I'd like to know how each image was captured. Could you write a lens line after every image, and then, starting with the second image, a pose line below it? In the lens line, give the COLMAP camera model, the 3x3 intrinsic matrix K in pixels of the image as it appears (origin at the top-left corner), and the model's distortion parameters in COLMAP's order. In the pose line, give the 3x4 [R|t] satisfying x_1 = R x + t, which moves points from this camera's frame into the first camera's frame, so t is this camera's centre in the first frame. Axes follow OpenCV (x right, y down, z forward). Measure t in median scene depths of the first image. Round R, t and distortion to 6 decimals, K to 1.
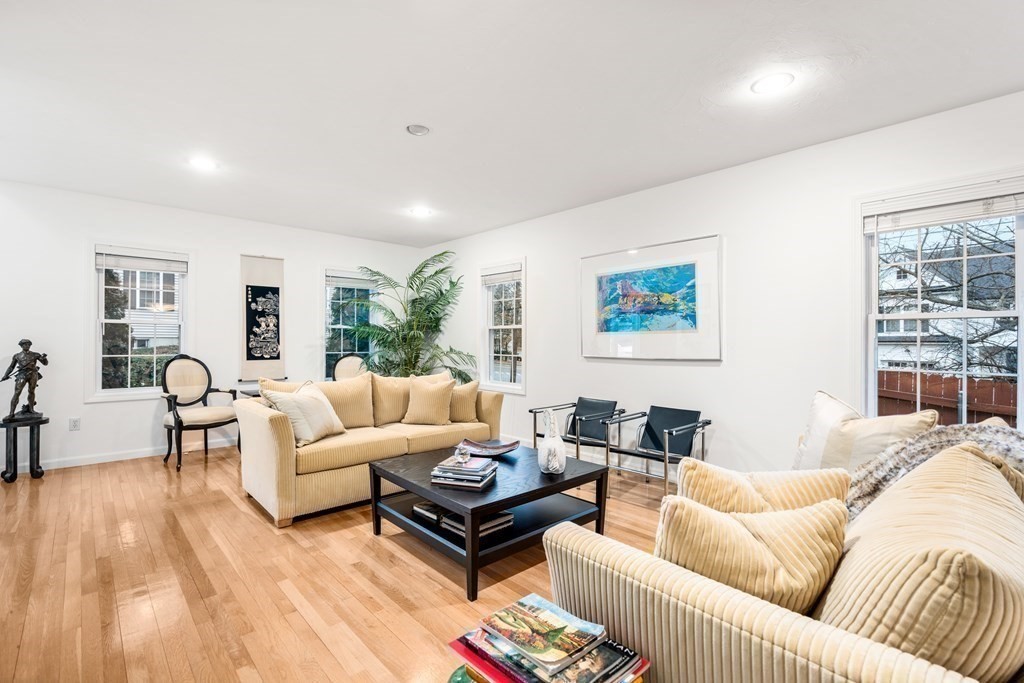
lens RADIAL K [[467.2, 0, 512.0], [0, 467.2, 341.5], [0, 0, 1]] dist [-0.000623, 0.000012]
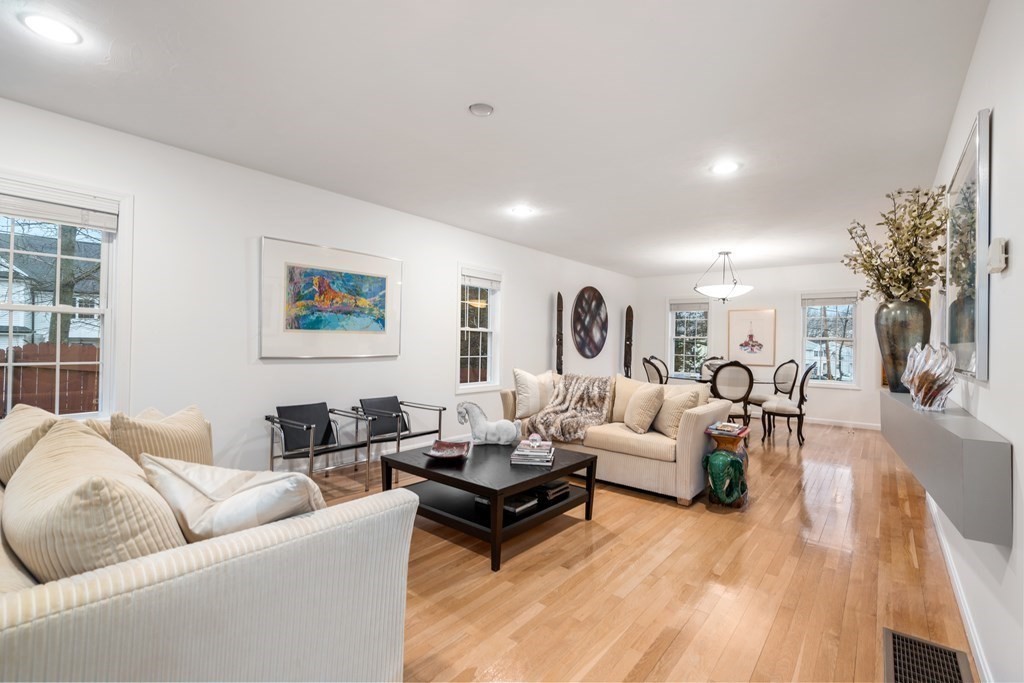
lens RADIAL K [[467.2, 0, 512.0], [0, 467.2, 341.5], [0, 0, 1]] dist [-0.000623, 0.000012]
pose [[-0.141760, -0.005661, 0.989885, -0.843252], [-0.016640, 0.999856, 0.003335, -0.008273], [-0.989761, -0.015999, -0.141834, 0.811306]]
